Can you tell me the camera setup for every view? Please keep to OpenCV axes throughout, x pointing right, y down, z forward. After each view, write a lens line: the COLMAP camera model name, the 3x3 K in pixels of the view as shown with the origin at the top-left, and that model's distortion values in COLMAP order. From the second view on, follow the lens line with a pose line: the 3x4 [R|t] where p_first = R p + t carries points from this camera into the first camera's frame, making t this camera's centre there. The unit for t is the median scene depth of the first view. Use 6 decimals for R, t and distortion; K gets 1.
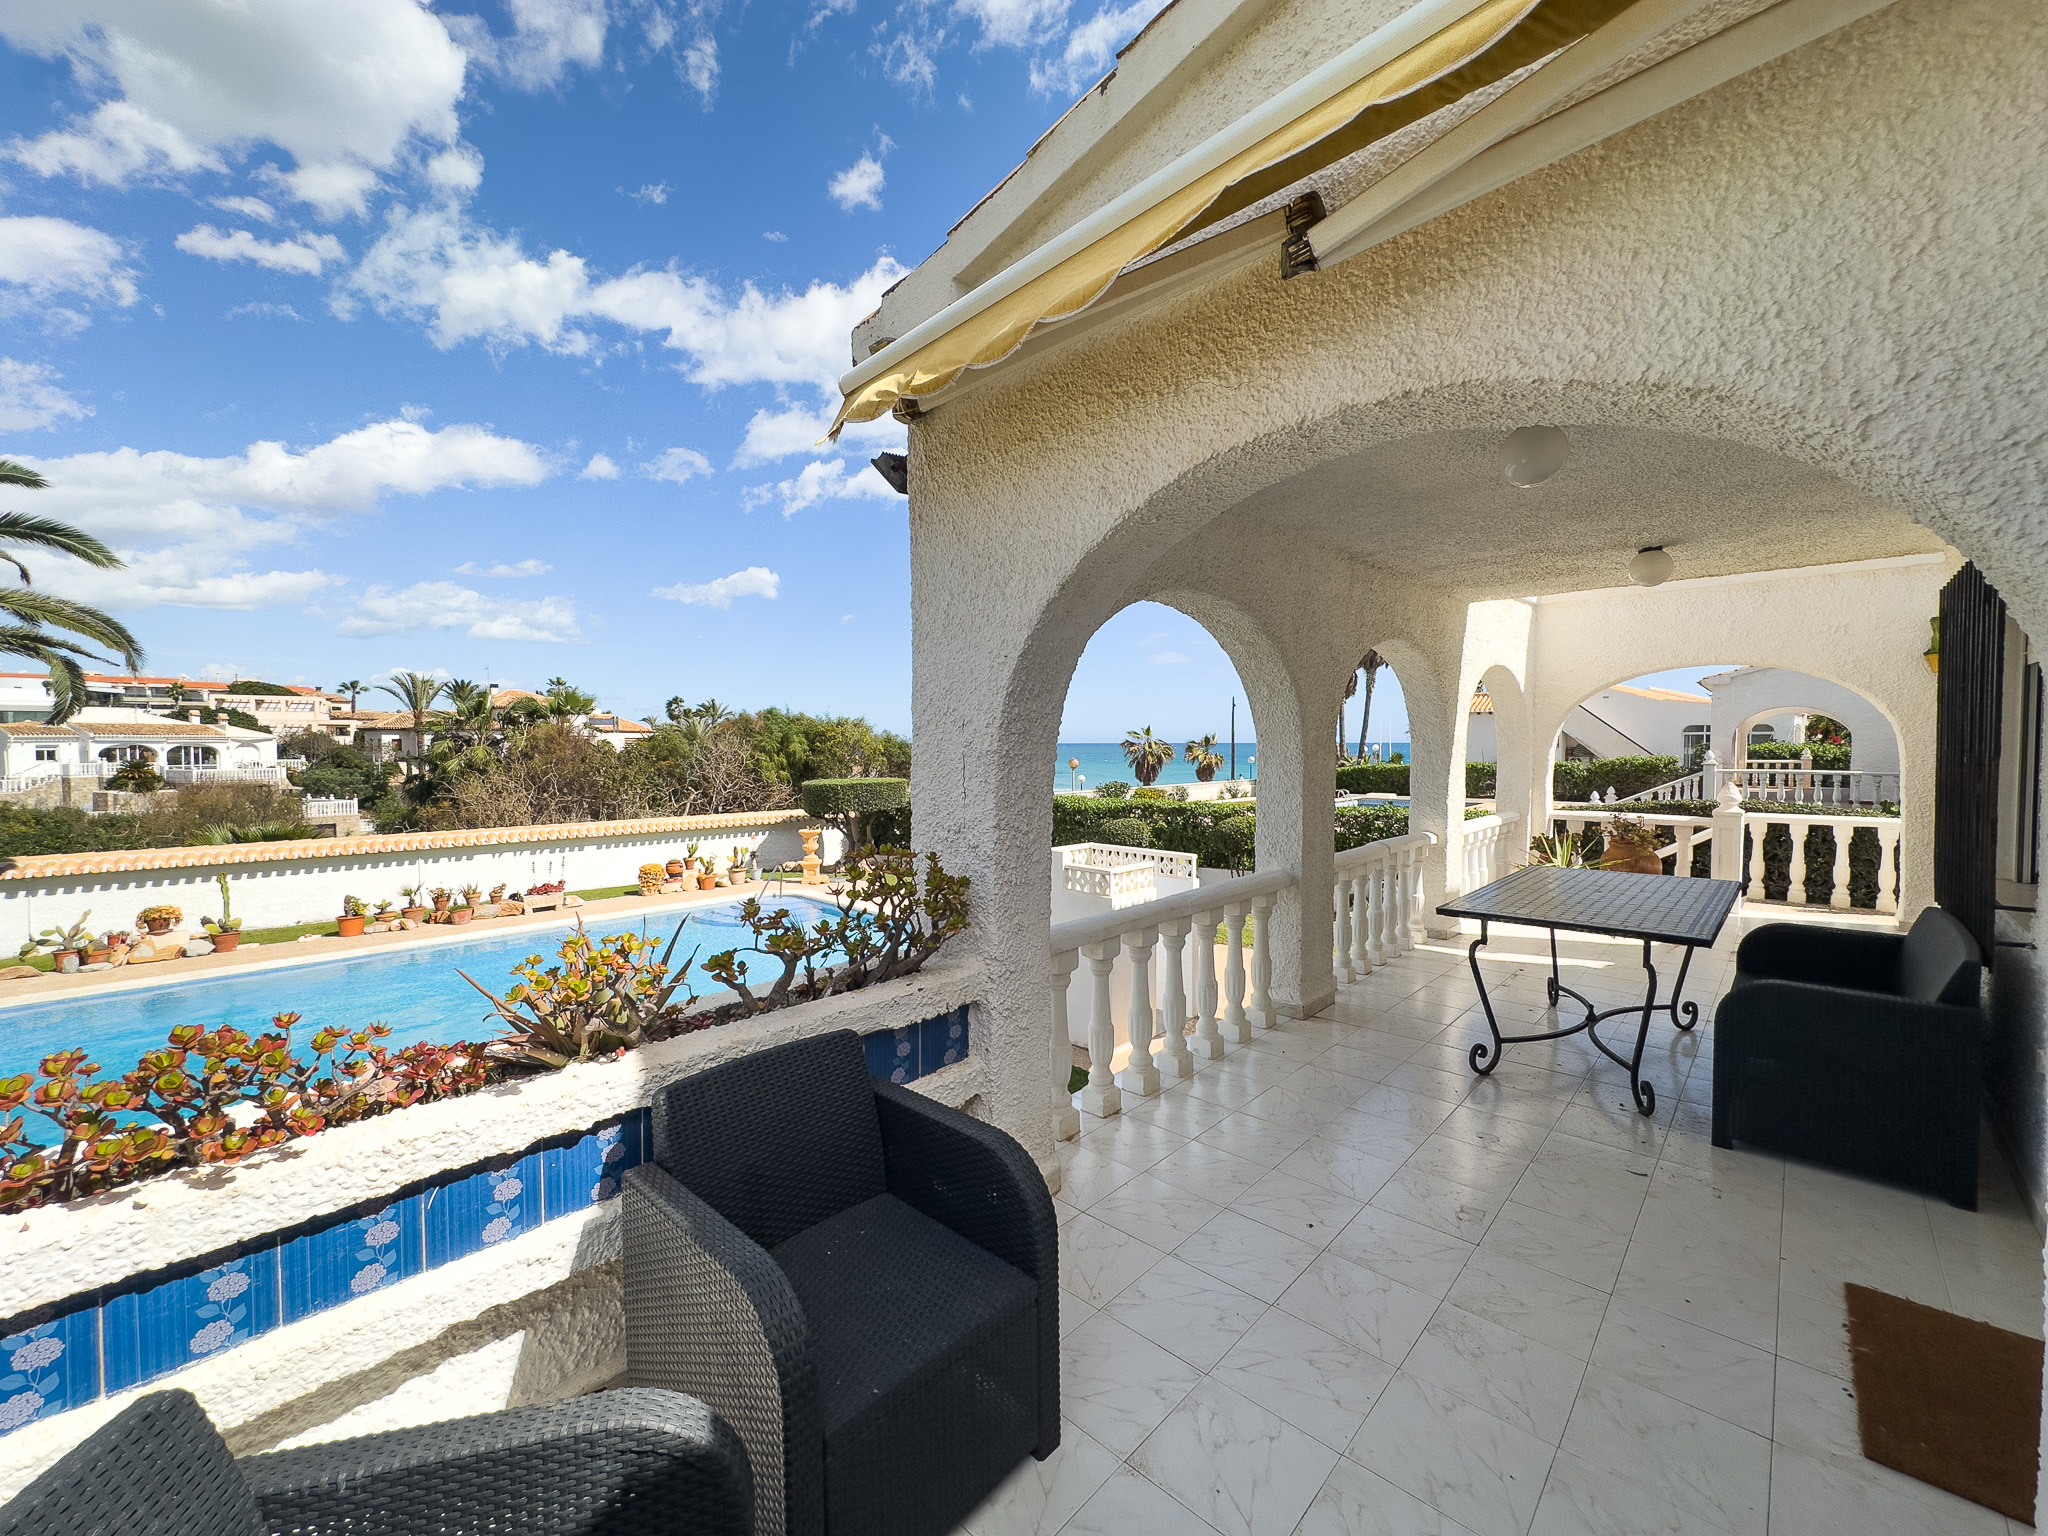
lens RADIAL K [[817.5, 0, 1025.3], [0, 817.5, 760.4], [0, 0, 1]] dist [-0.001488, 0.000204]
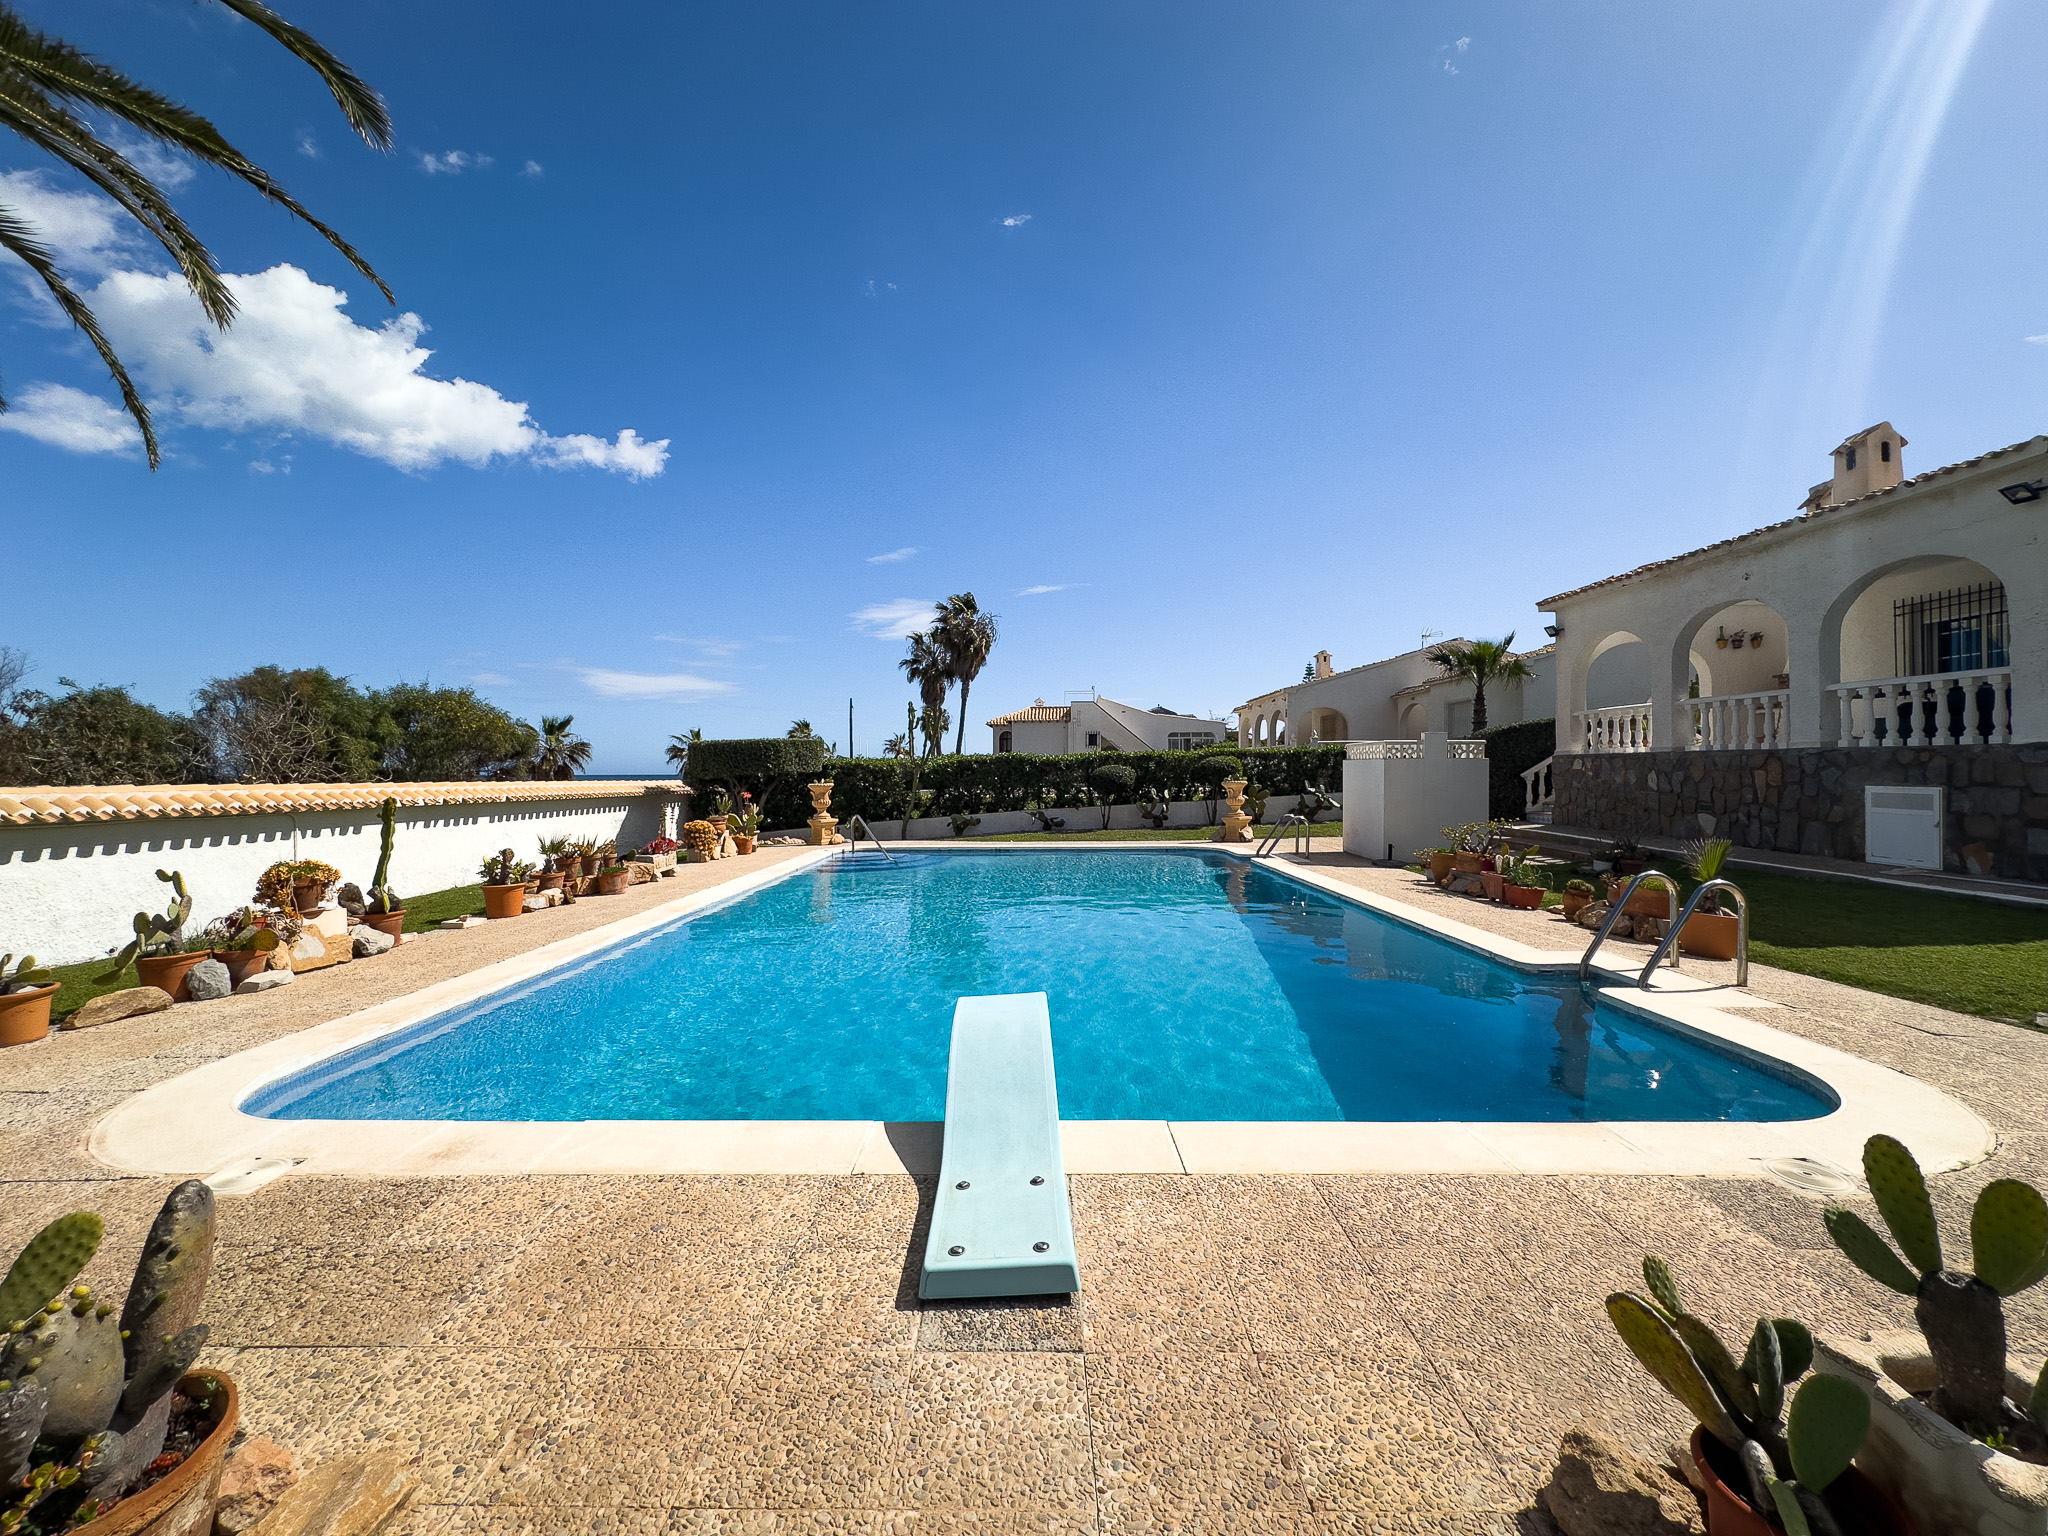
lens RADIAL K [[817.5, 0, 1020.1], [0, 817.5, 766.5], [0, 0, 1]] dist [-0.001488, 0.000204]
pose [[0.722705, 0.004249, 0.691143, -0.449459], [0.019463, 0.999459, -0.026496, 0.059706], [-0.690882, 0.032600, 0.722232, 0.144779]]
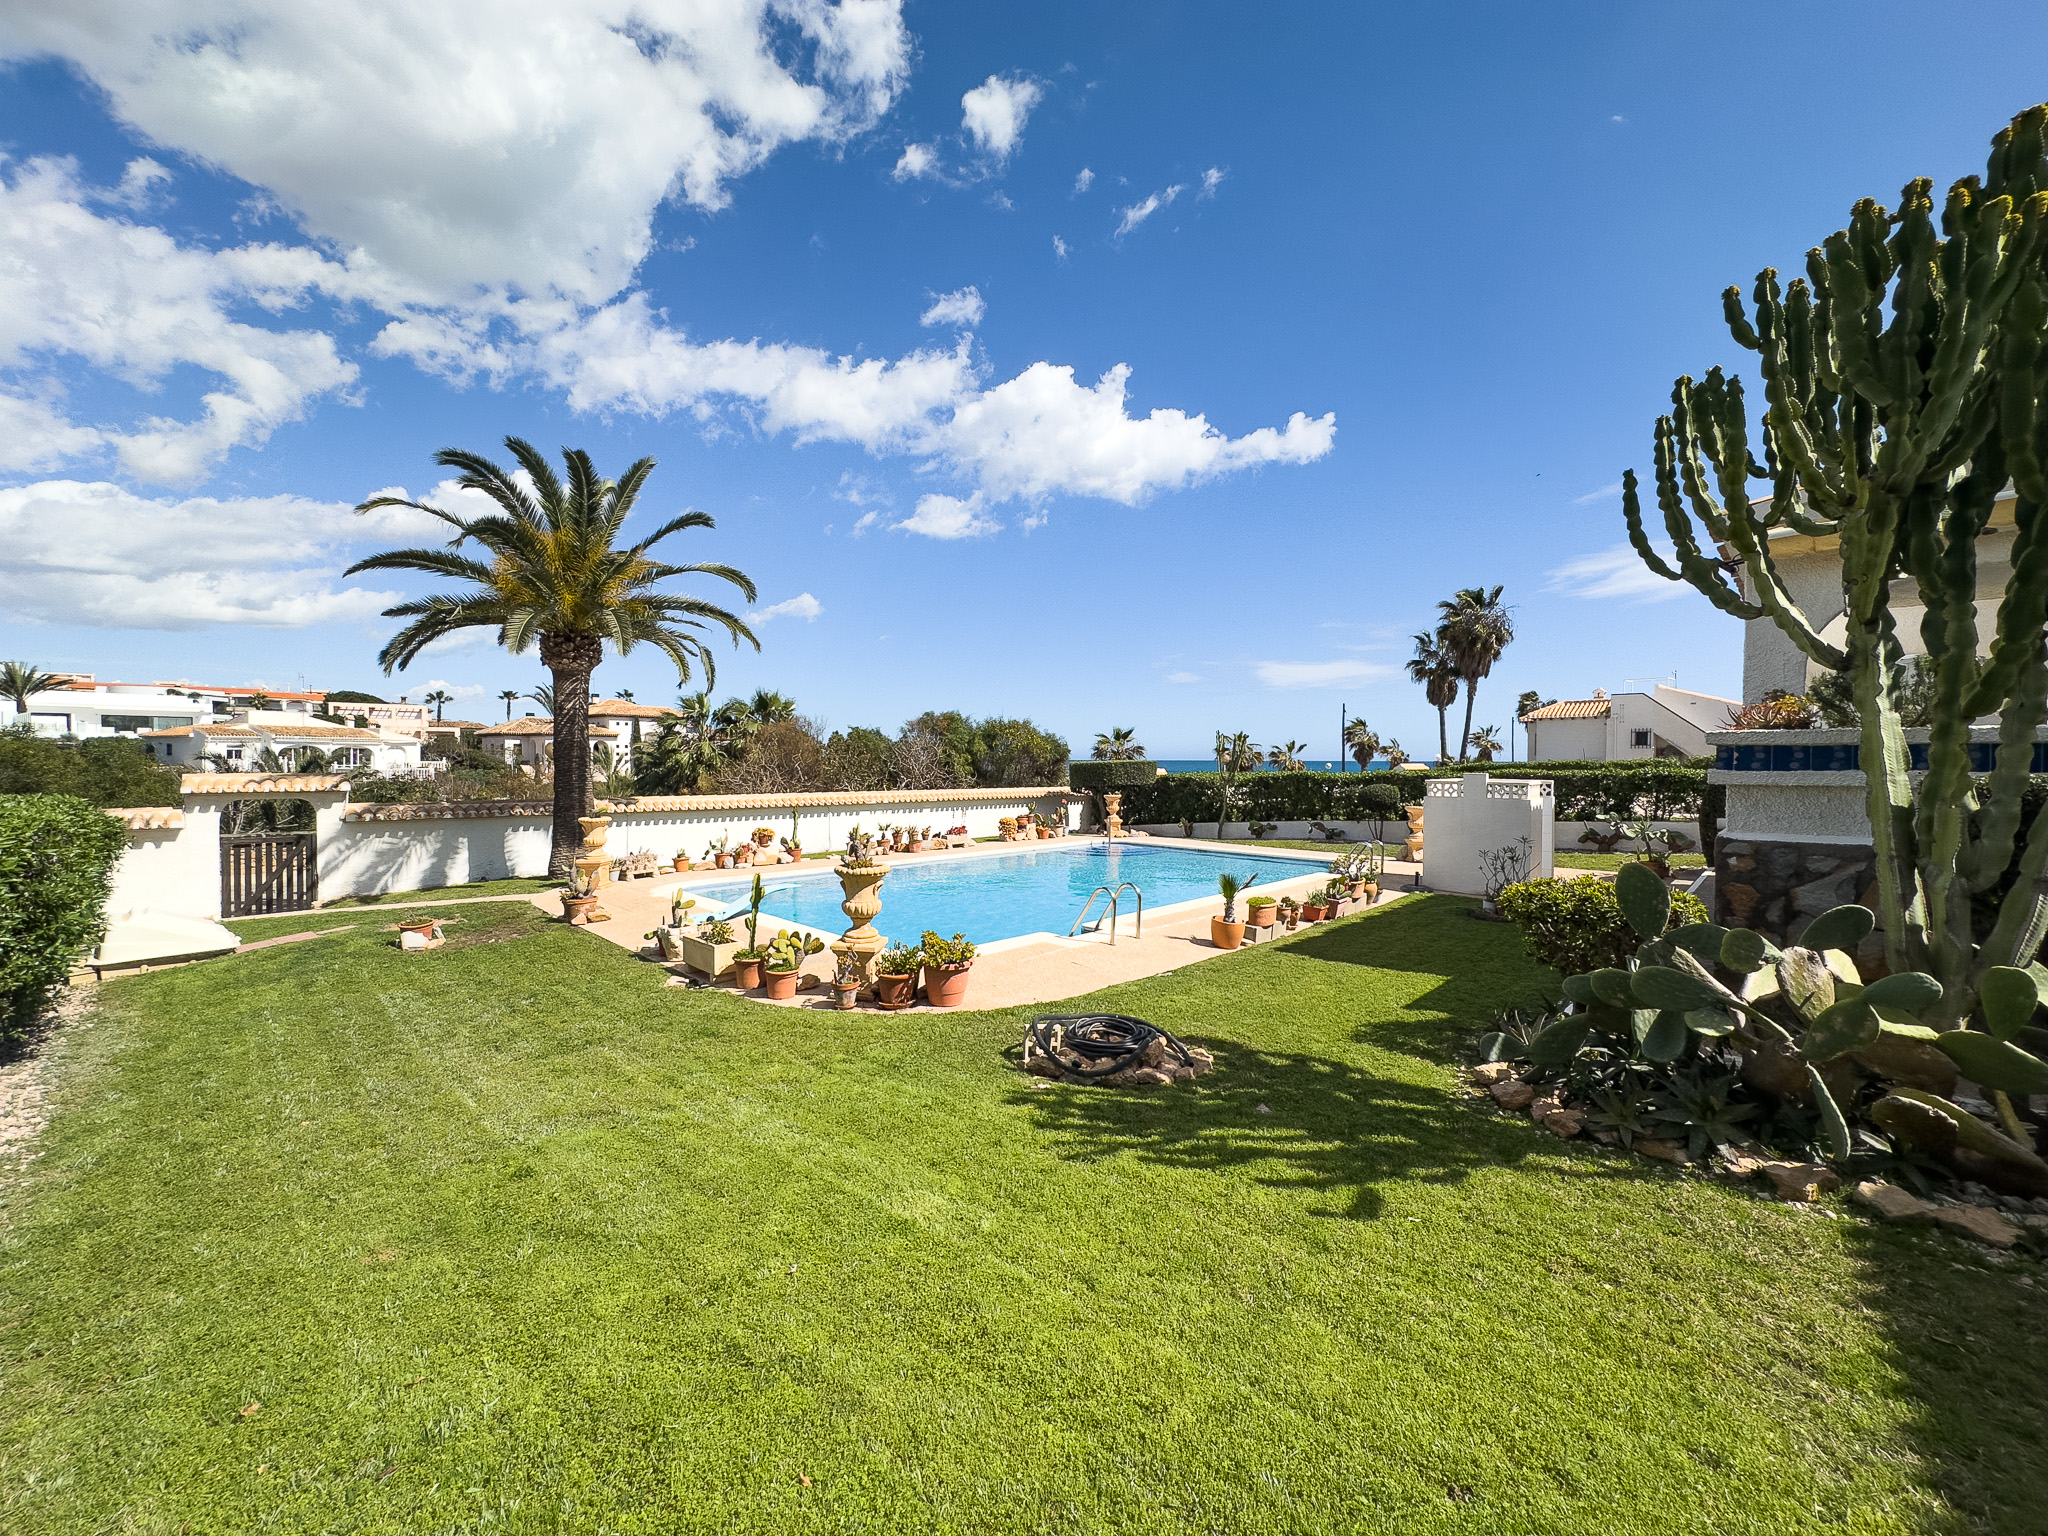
lens RADIAL K [[817.5, 0, 1023.9], [0, 817.5, 761.6], [0, 0, 1]] dist [-0.001488, 0.000204]
pose [[0.999933, 0.005256, -0.010316, -0.246144], [-0.005456, 0.999796, -0.019448, 0.037398], [0.010212, 0.019503, 0.999758, -0.170766]]
